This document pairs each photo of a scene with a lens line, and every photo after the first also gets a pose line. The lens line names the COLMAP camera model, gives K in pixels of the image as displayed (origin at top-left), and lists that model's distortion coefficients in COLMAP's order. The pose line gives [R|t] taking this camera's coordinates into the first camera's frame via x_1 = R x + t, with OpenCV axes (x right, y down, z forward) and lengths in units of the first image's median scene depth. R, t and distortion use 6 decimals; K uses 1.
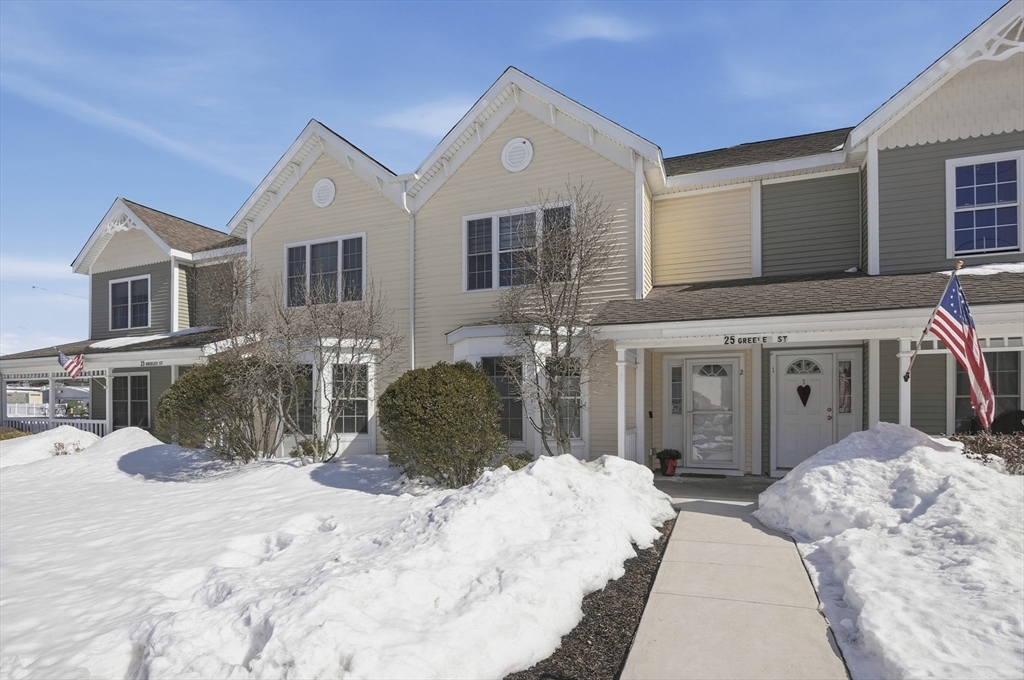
lens RADIAL K [[515.7, 0, 512.6], [0, 515.7, 330.6], [0, 0, 1]] dist [-0.015465, 0.000737]
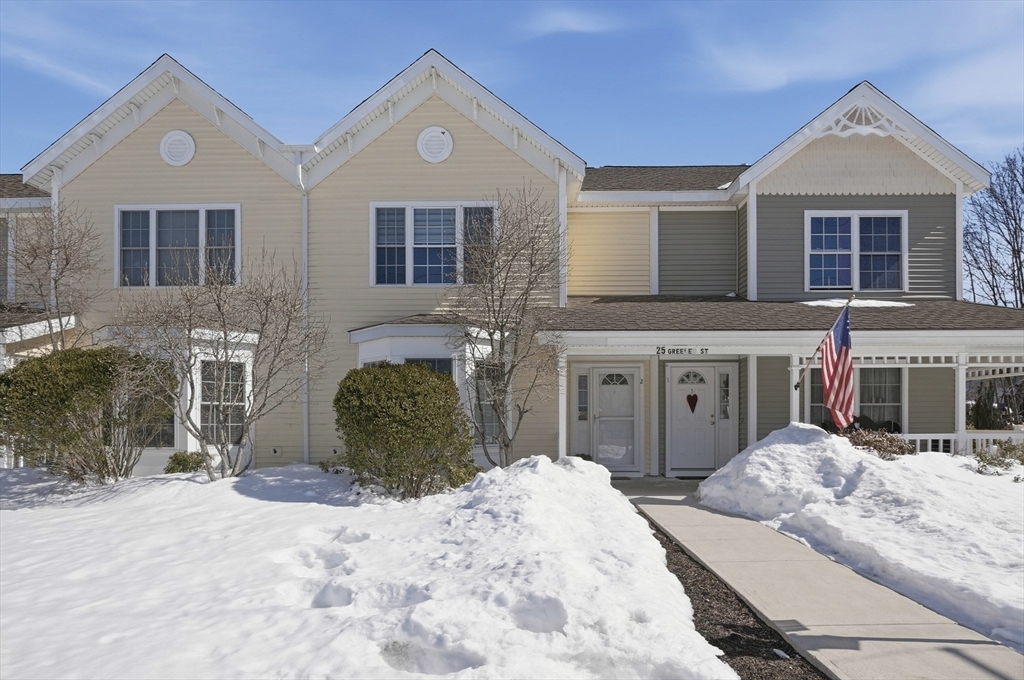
lens RADIAL K [[611.4, 0, 399.3], [0, 611.4, 336.8], [0, 0, 1]] dist [-0.004683, -0.001909]
pose [[0.935434, 0.051998, 0.349657, -0.471471], [-0.049579, 0.998644, -0.015873, 0.032203], [-0.350008, -0.002488, 0.936743, -0.021866]]
